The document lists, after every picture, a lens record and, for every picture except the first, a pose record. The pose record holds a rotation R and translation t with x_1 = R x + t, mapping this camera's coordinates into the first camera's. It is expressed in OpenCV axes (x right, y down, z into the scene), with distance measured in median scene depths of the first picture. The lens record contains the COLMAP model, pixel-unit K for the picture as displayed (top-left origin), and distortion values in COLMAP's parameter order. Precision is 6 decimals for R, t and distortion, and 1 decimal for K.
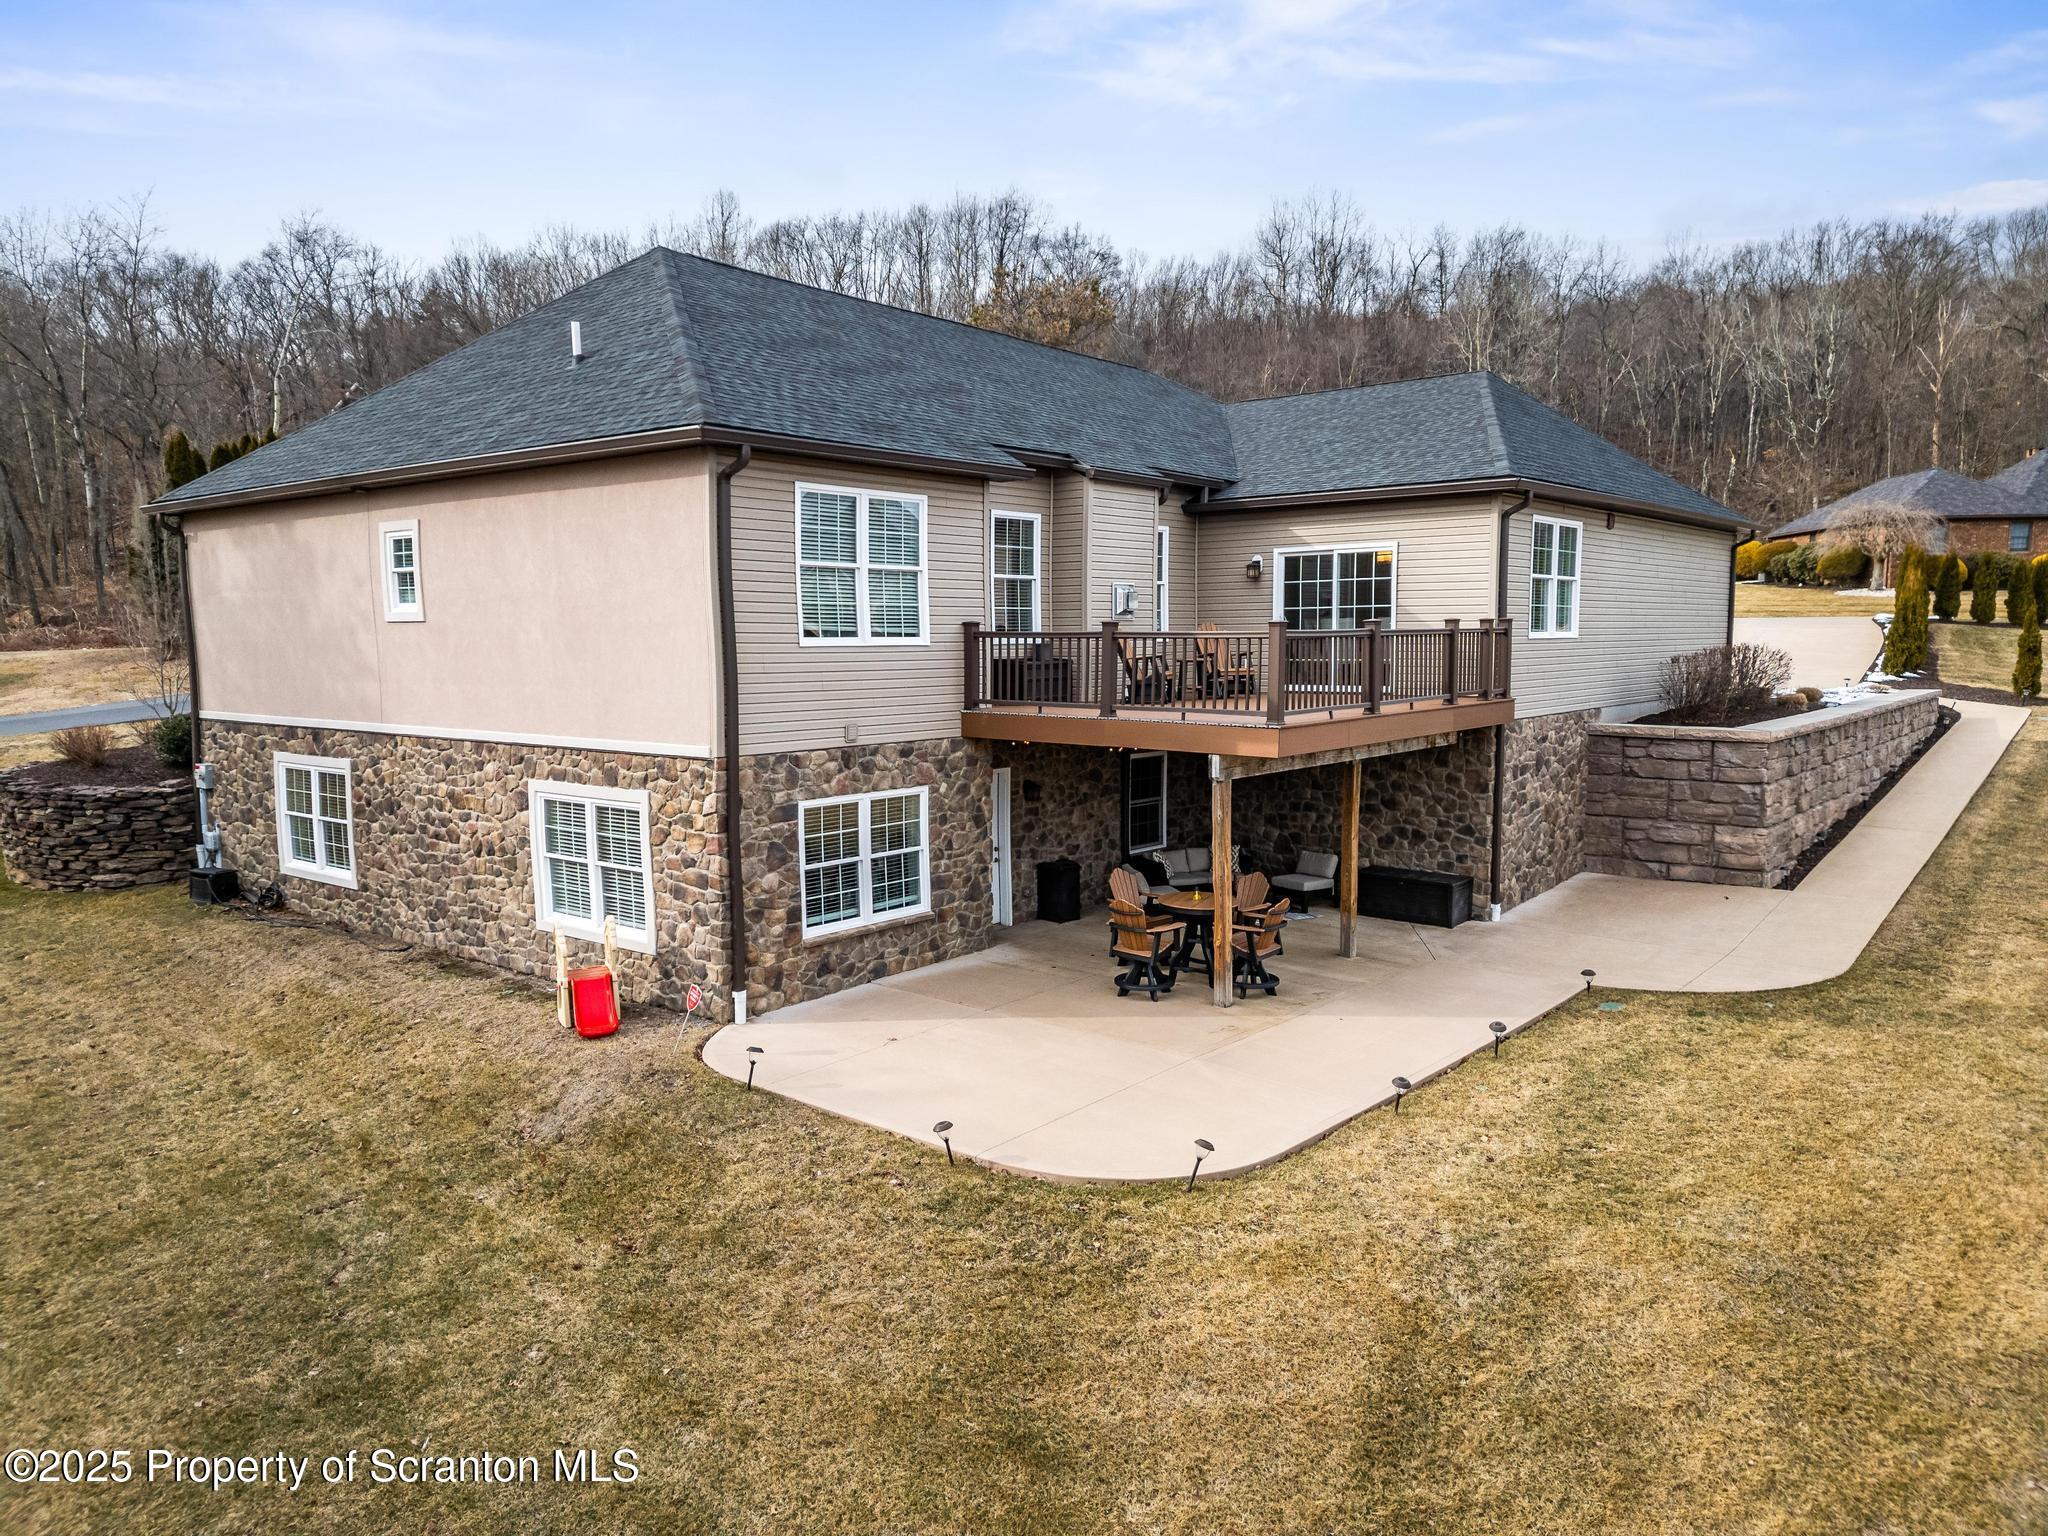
lens RADIAL K [[1434.8, 0, 1009.8], [0, 1434.8, 739.5], [0, 0, 1]] dist [0.069688, -0.090708]
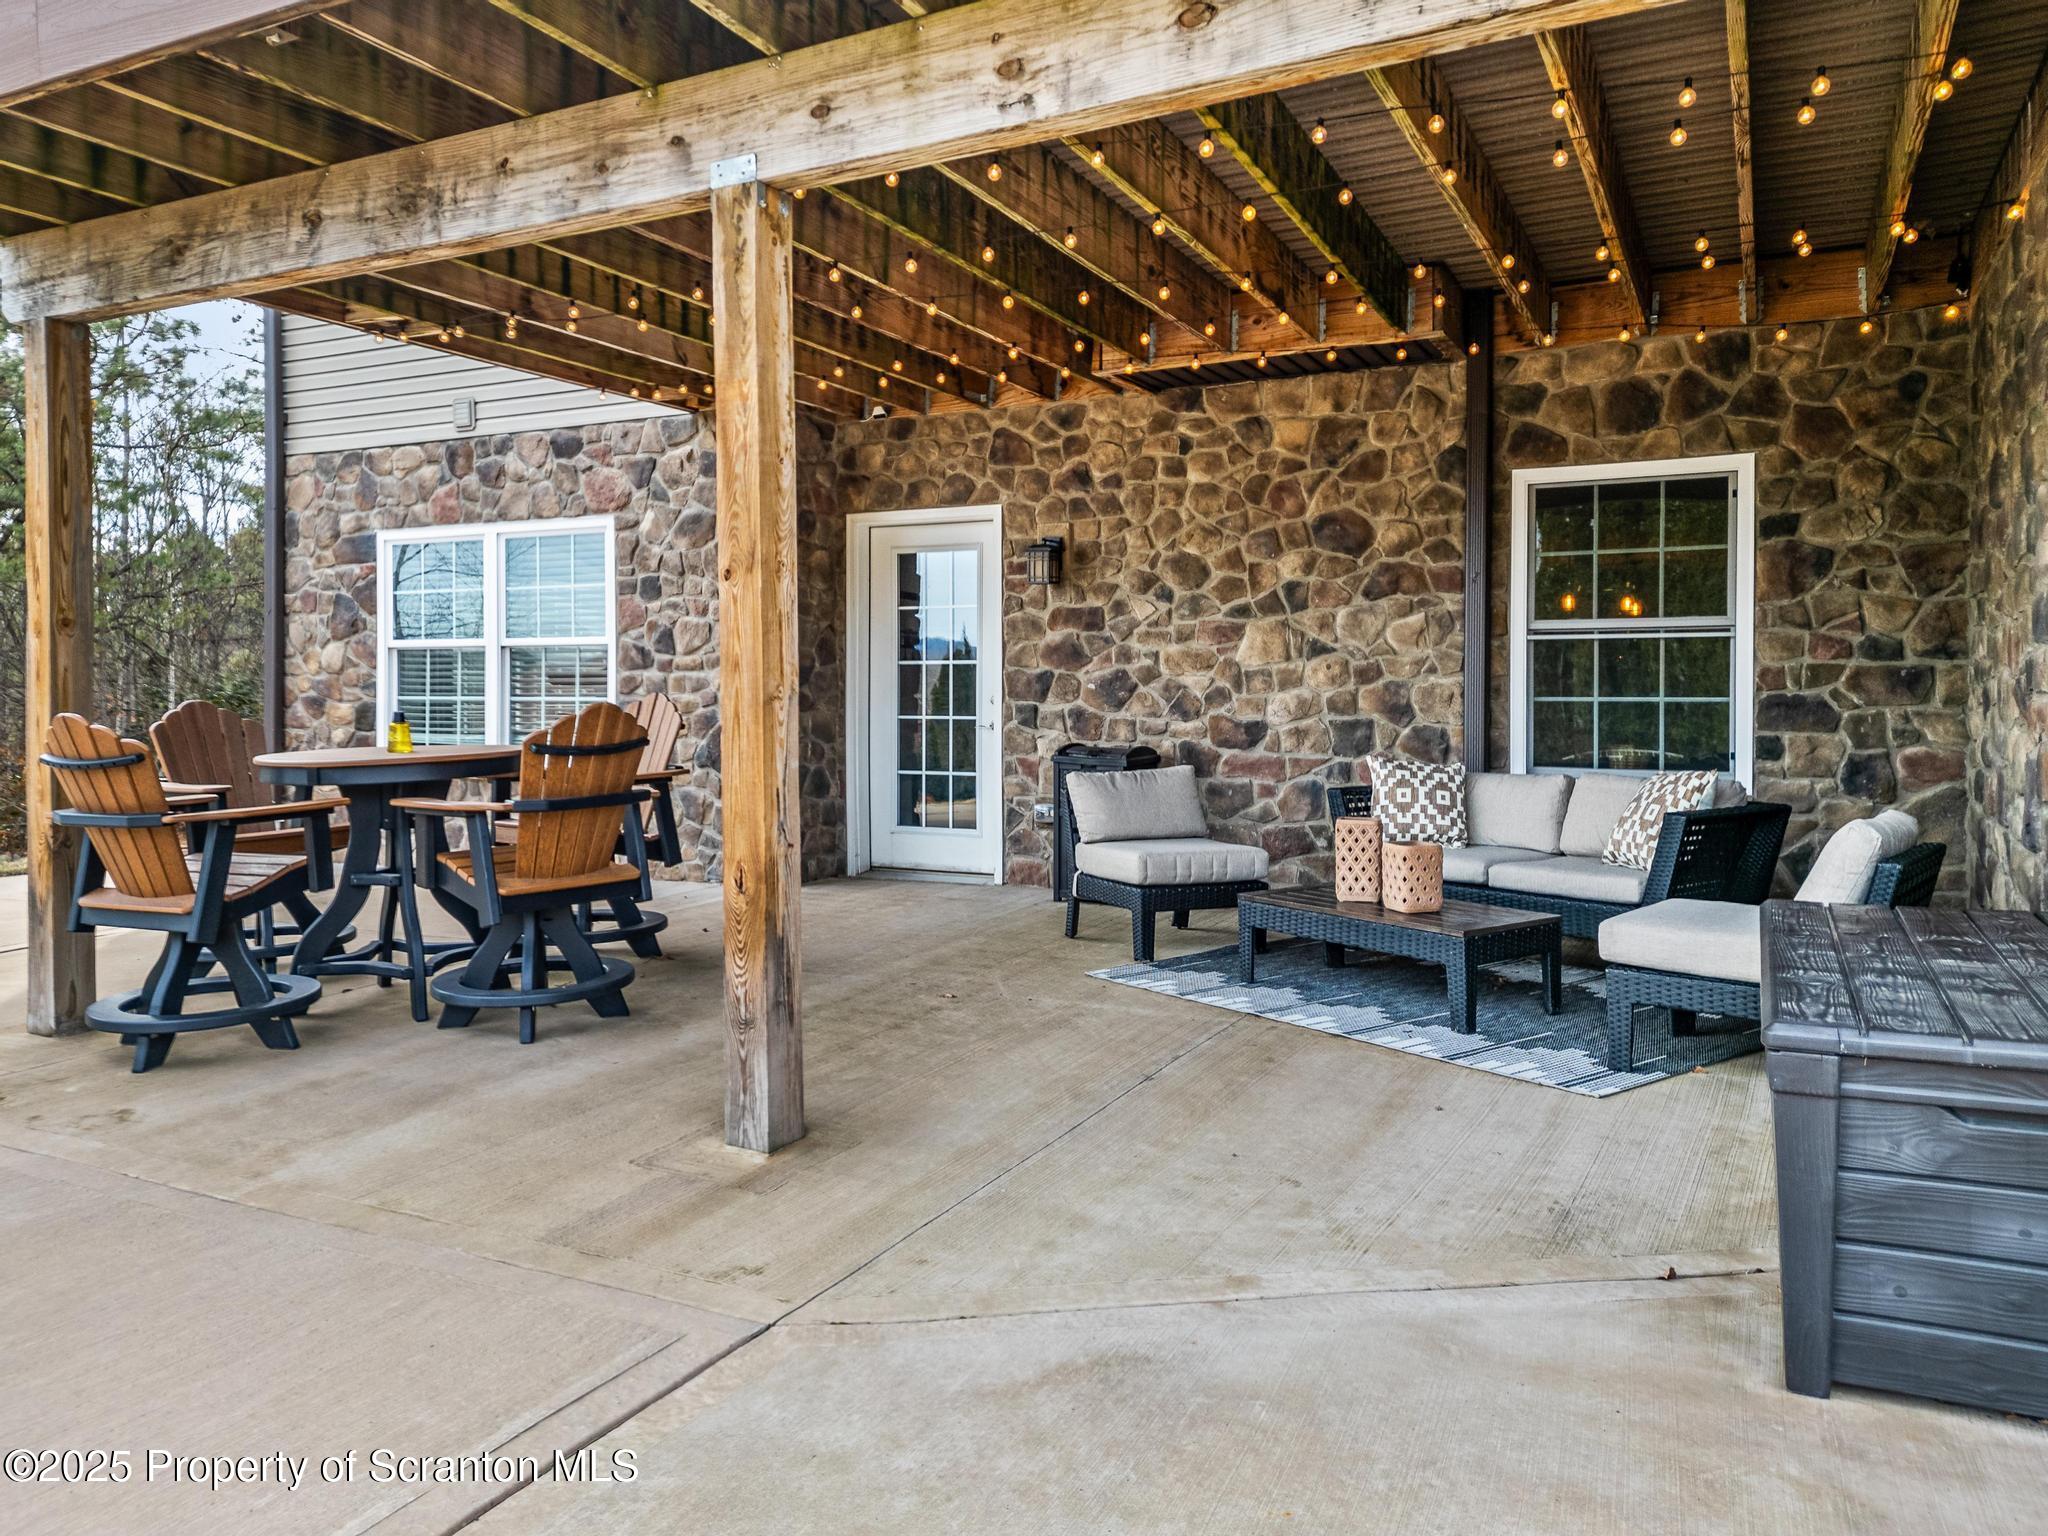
lens RADIAL K [[1428.2, 0, 1019.6], [0, 1428.2, 762.5], [0, 0, 1]] dist [0.081827, -0.073643]
pose [[0.218744, 0.052433, -0.974373, 0.466909], [-0.074056, 0.996567, 0.037002, 0.088963], [0.972968, 0.064064, 0.221876, 1.033296]]
